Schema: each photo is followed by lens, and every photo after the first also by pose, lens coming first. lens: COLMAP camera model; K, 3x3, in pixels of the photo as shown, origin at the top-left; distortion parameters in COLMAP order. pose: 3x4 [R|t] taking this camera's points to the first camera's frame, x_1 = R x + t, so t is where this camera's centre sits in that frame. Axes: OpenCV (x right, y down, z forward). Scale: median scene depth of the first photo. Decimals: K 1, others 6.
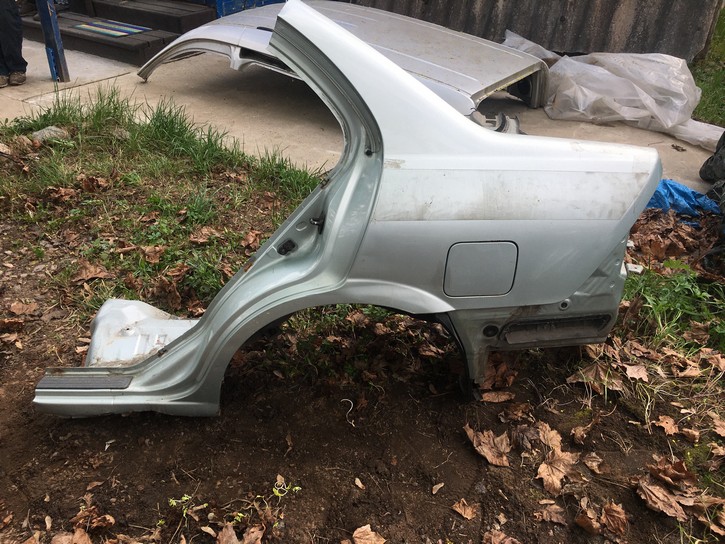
lens RADIAL K [[618.0, 0, 361.3], [0, 618.0, 271.9], [0, 0, 1]] dist [0.070770, -0.100760]
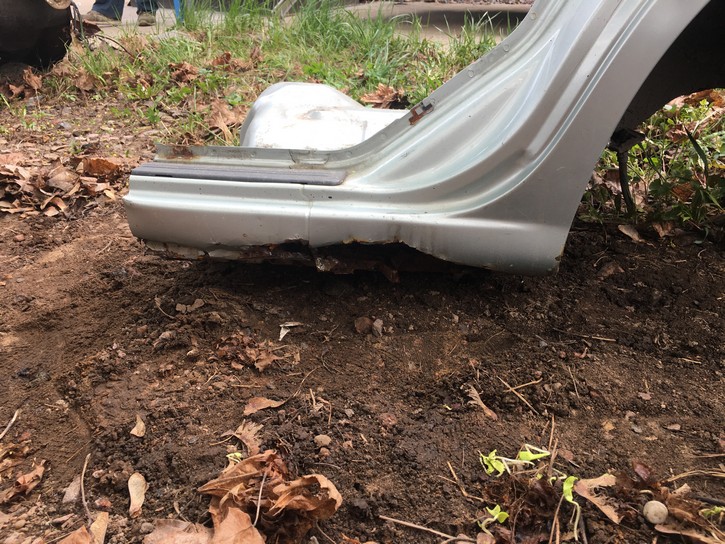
lens RADIAL K [[618.0, 0, 360.9], [0, 618.0, 275.3], [0, 0, 1]] dist [0.070770, -0.100760]
pose [[0.988532, 0.024421, -0.149026, -0.302377], [-0.035756, 0.996627, -0.073863, 0.276080], [0.146719, 0.078344, 0.986071, 0.612867]]
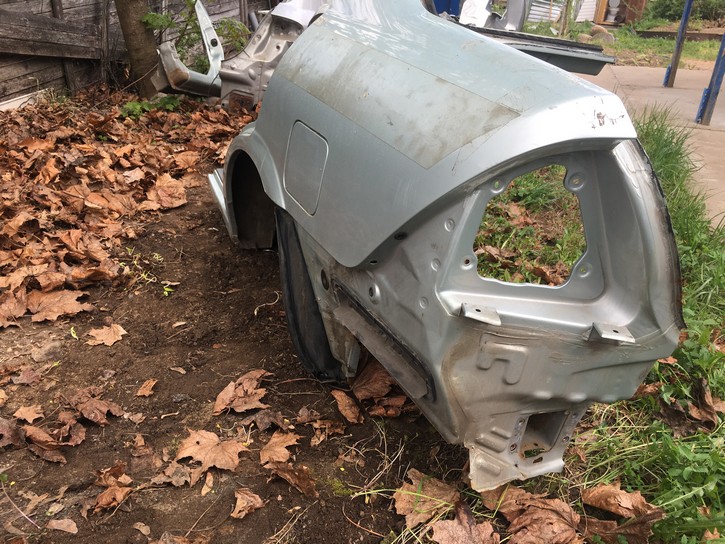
lens RADIAL K [[618.0, 0, 361.6], [0, 618.0, 272.8], [0, 0, 1]] dist [0.070770, -0.100760]
pose [[0.286699, 0.407923, -0.866835, 0.870757], [-0.544377, 0.813914, 0.202971, -0.085275], [0.788325, 0.413694, 0.455413, 0.710363]]
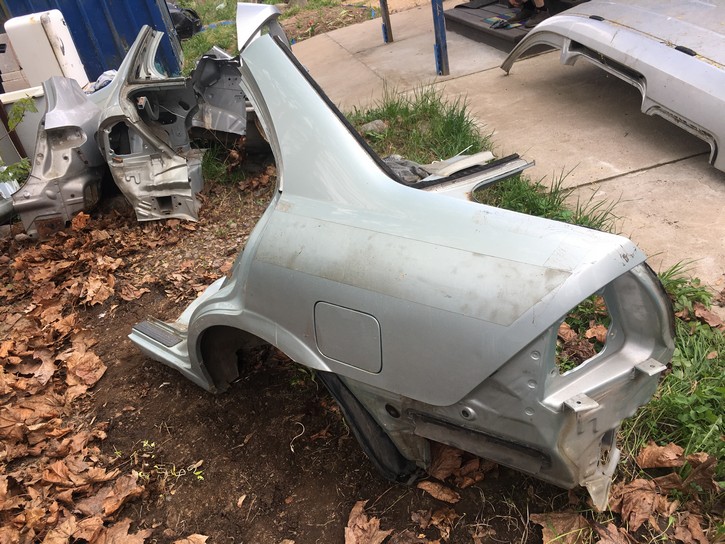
lens RADIAL K [[618.0, 0, 362.4], [0, 618.0, 272.3], [0, 0, 1]] dist [0.070770, -0.100760]
pose [[0.696872, 0.217784, -0.683330, 0.739216], [-0.189245, 0.974850, 0.117700, -0.188697], [0.691778, 0.047295, 0.720560, 0.349141]]
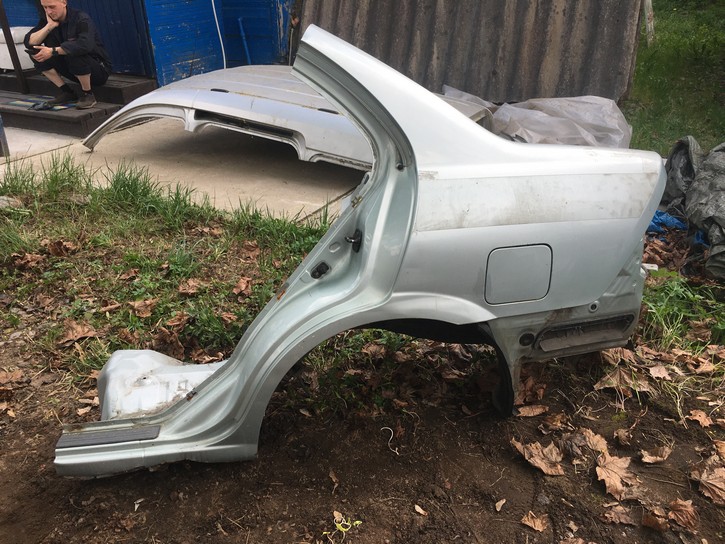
lens RADIAL K [[618.0, 0, 361.3], [0, 618.0, 273.2], [0, 0, 1]] dist [0.070770, -0.100760]
pose [[0.989968, -0.081037, 0.115743, -0.164733], [0.092981, 0.990447, -0.101824, 0.067997], [-0.106386, 0.111565, 0.988046, 0.030266]]
